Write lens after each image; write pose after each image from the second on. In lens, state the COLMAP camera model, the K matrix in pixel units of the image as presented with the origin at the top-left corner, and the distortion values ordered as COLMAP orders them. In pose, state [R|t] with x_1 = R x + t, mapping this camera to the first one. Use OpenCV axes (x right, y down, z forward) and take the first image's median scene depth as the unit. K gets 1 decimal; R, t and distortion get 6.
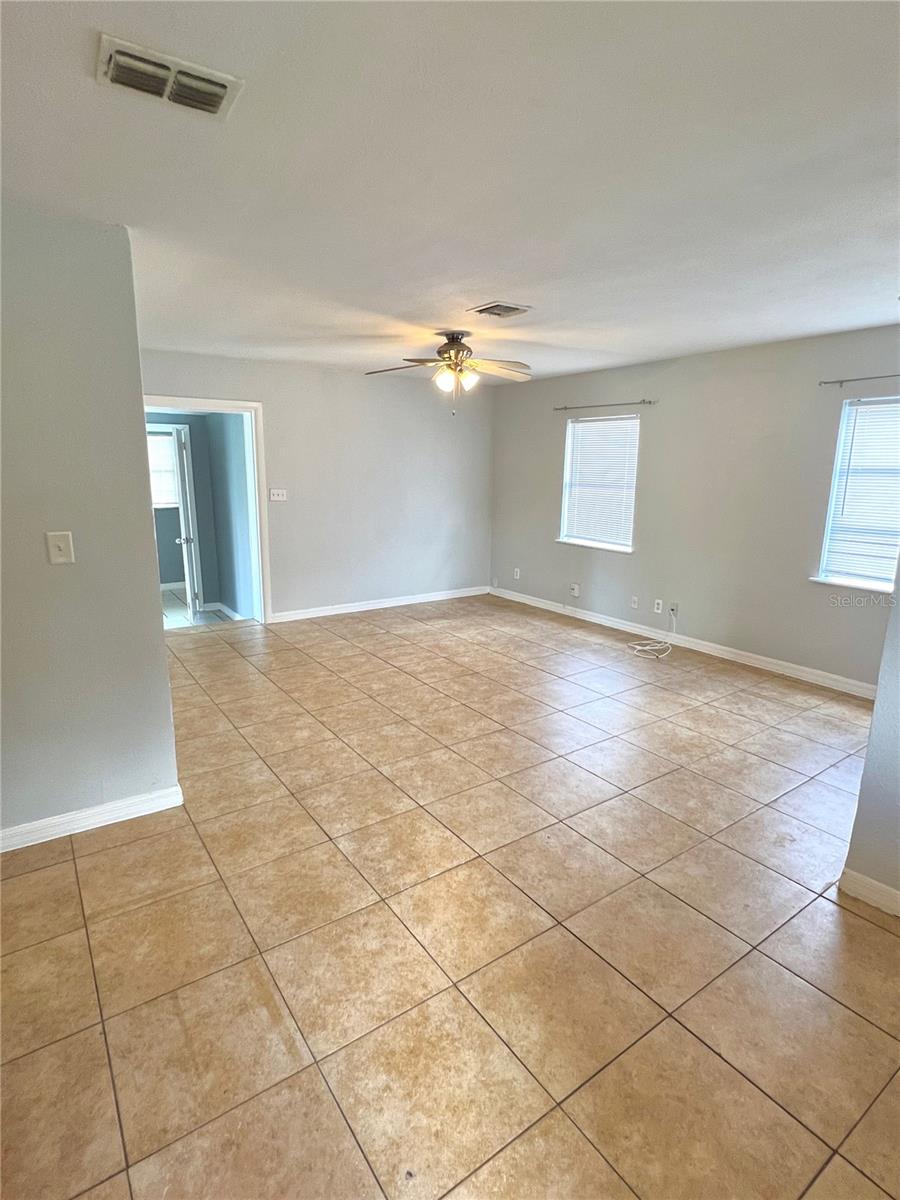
lens RADIAL K [[618.8, 0, 447.7], [0, 618.8, 594.9], [0, 0, 1]] dist [-0.001717, 0.000323]
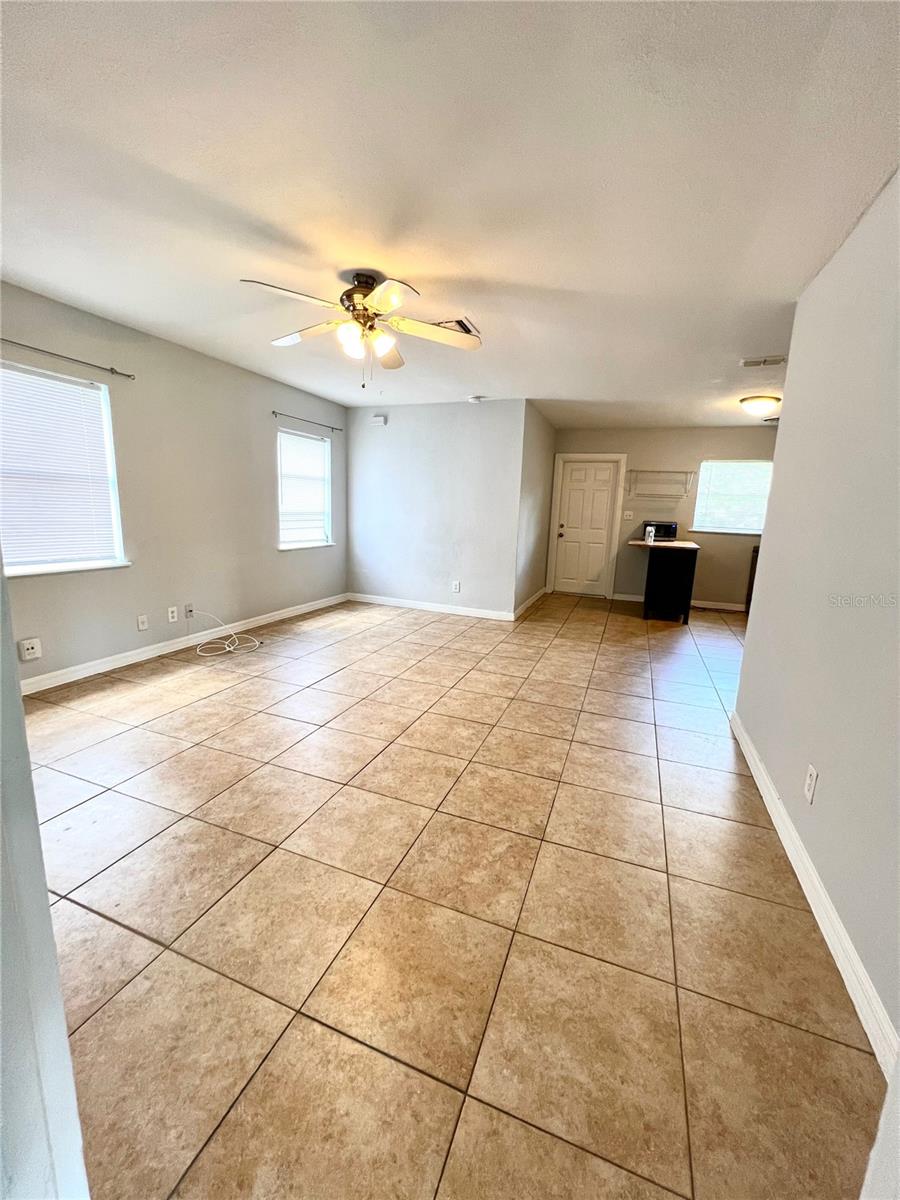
lens RADIAL K [[481.5, 0, 452.9], [0, 481.5, 600.2], [0, 0, 1]] dist [-0.000023, 0.000528]
pose [[-0.564556, -0.185723, 0.804228, -0.622716], [0.129953, 0.942204, 0.308812, -0.226382], [-0.815100, 0.278854, -0.507791, 1.379975]]
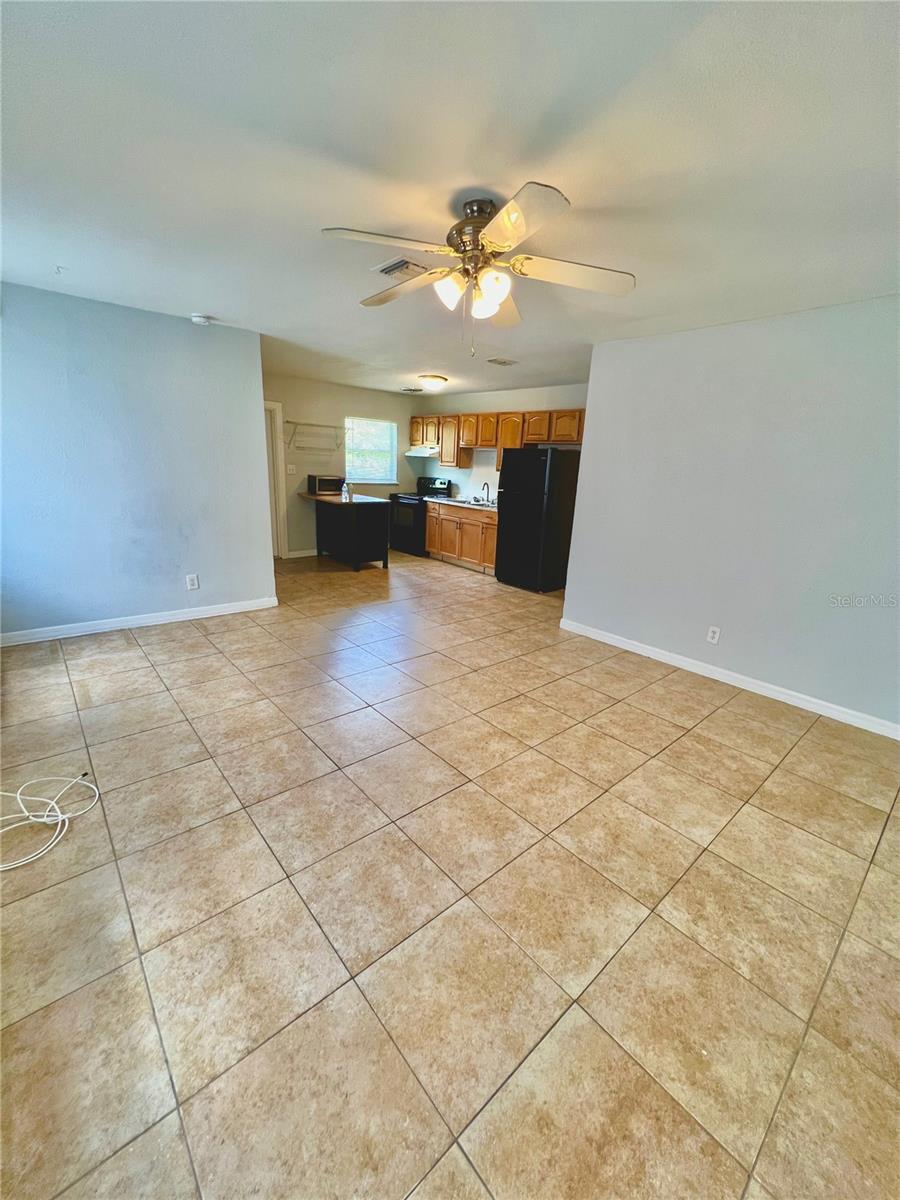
lens RADIAL K [[479.6, 0, 451.8], [0, 479.6, 605.4], [0, 0, 1]] dist [-0.001530, -0.000118]
pose [[-0.991864, -0.020271, -0.125681, 0.087455], [-0.078287, 0.875624, 0.476606, -0.316281], [0.100388, 0.482568, -0.870087, 1.619902]]
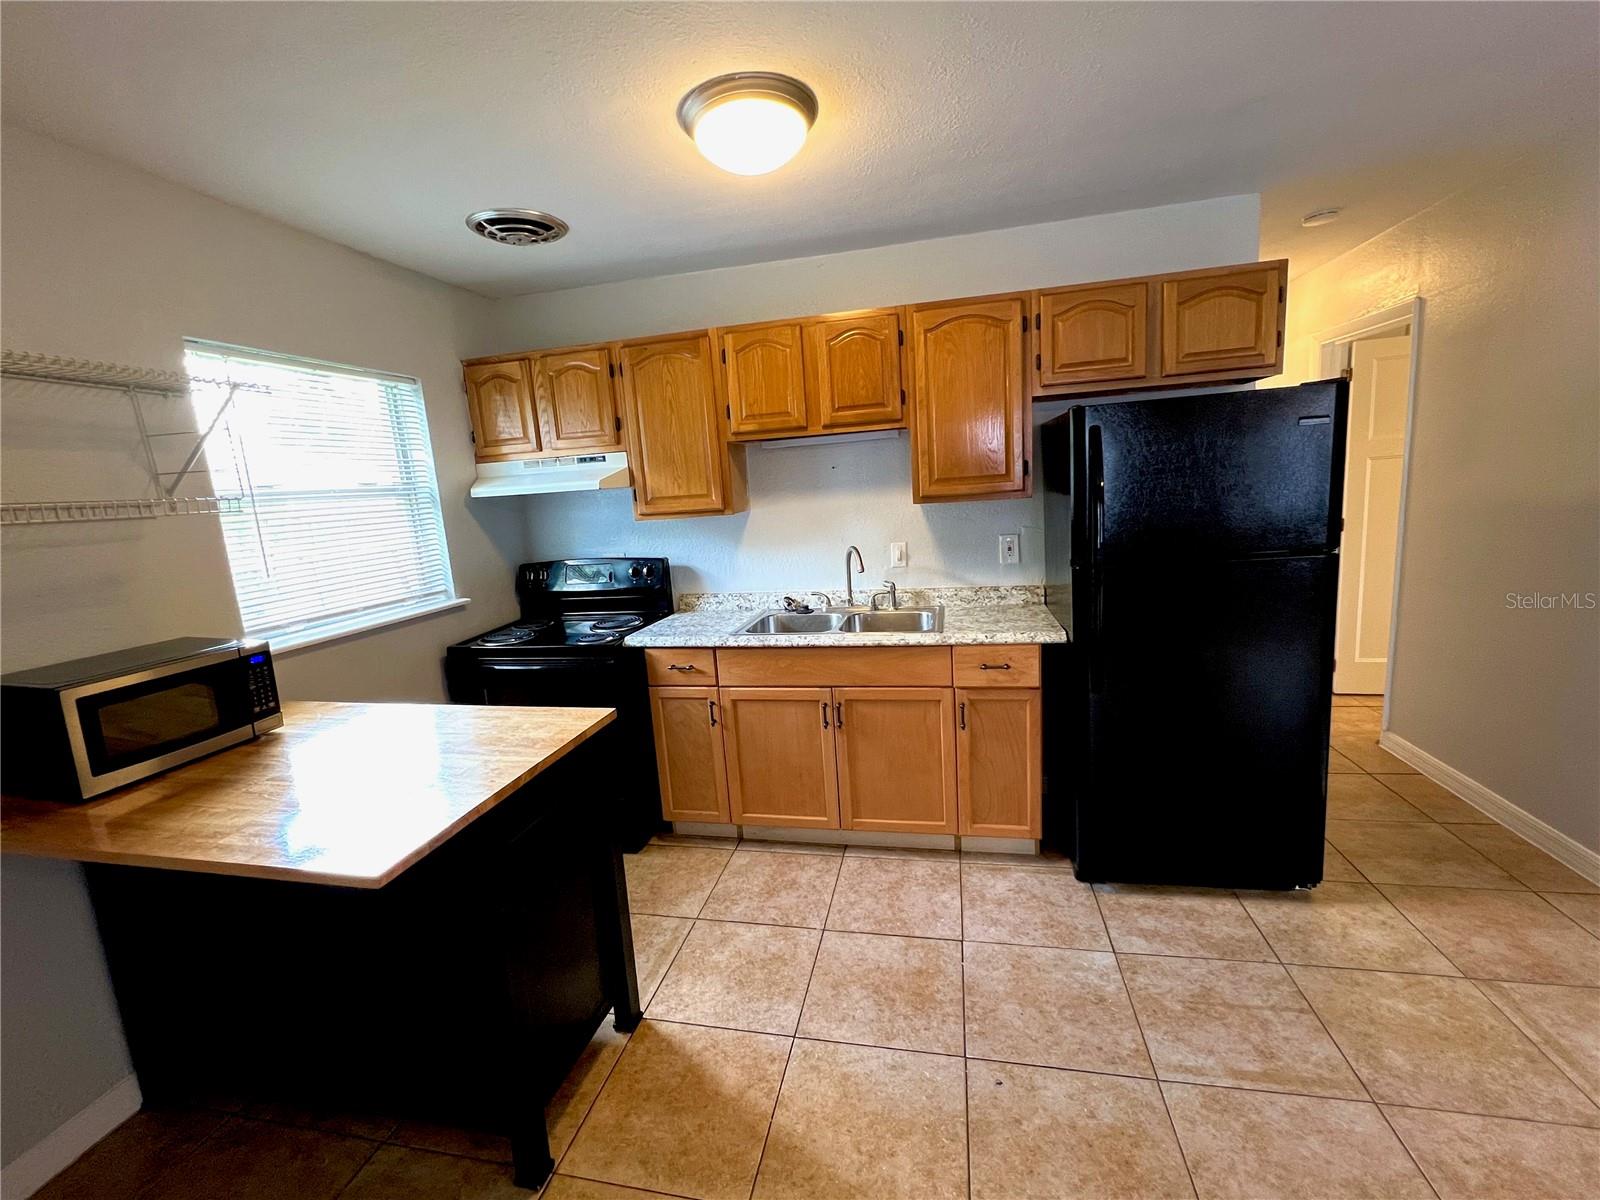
lens RADIAL K [[685.6, 0, 800.0], [0, 685.6, 600.0], [0, 0, 1]] dist [-0.001602, 0.000005]
pose [[-0.730140, 0.158934, -0.664557, 0.288908], [-0.075156, 0.947993, 0.309292, -0.071755], [0.679152, 0.275772, -0.680222, 0.452912]]
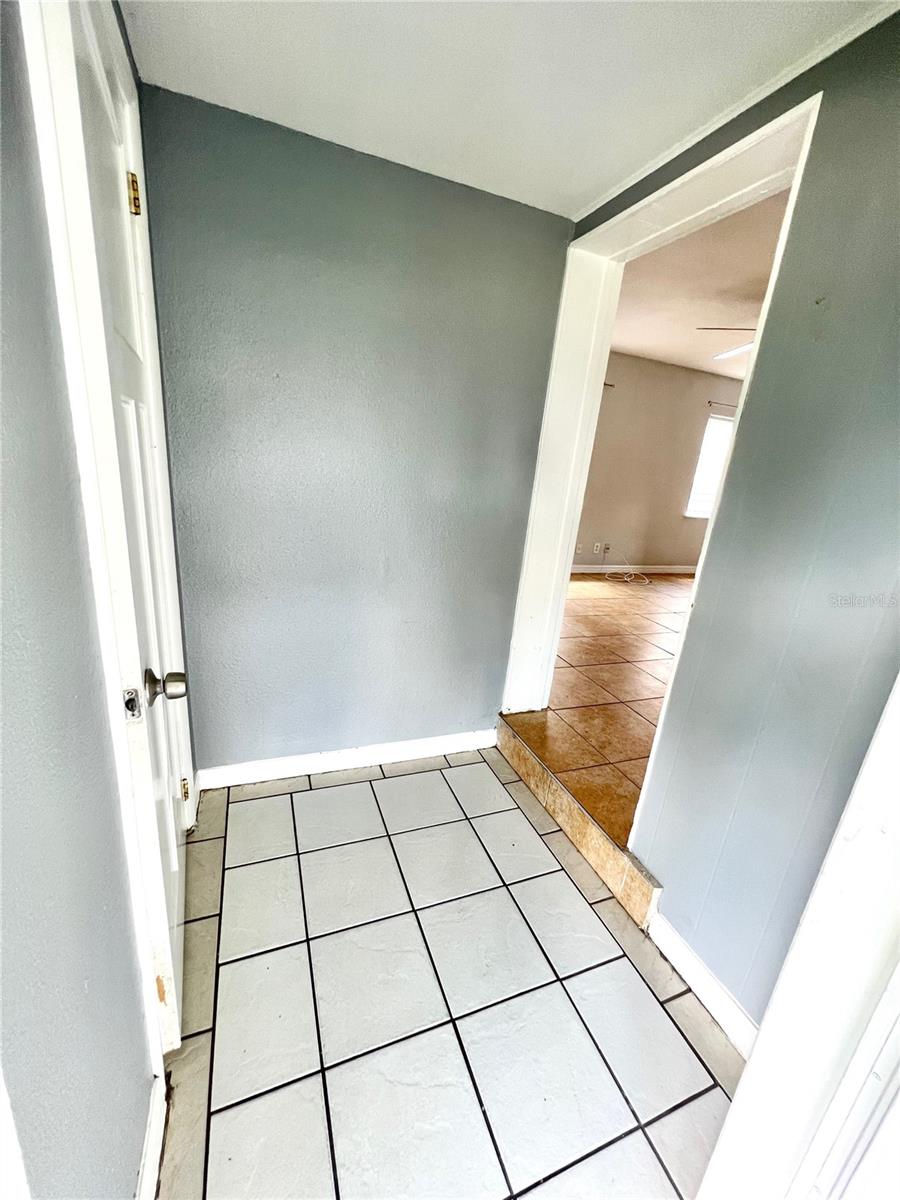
lens RADIAL K [[481.5, 0, 452.9], [0, 481.5, 600.2], [0, 0, 1]] dist [-0.000023, 0.000528]
pose [[0.215199, -0.262835, 0.940536, -0.983441], [0.111927, 0.963392, 0.243613, -0.216861], [-0.970135, 0.052846, 0.236739, 1.437018]]
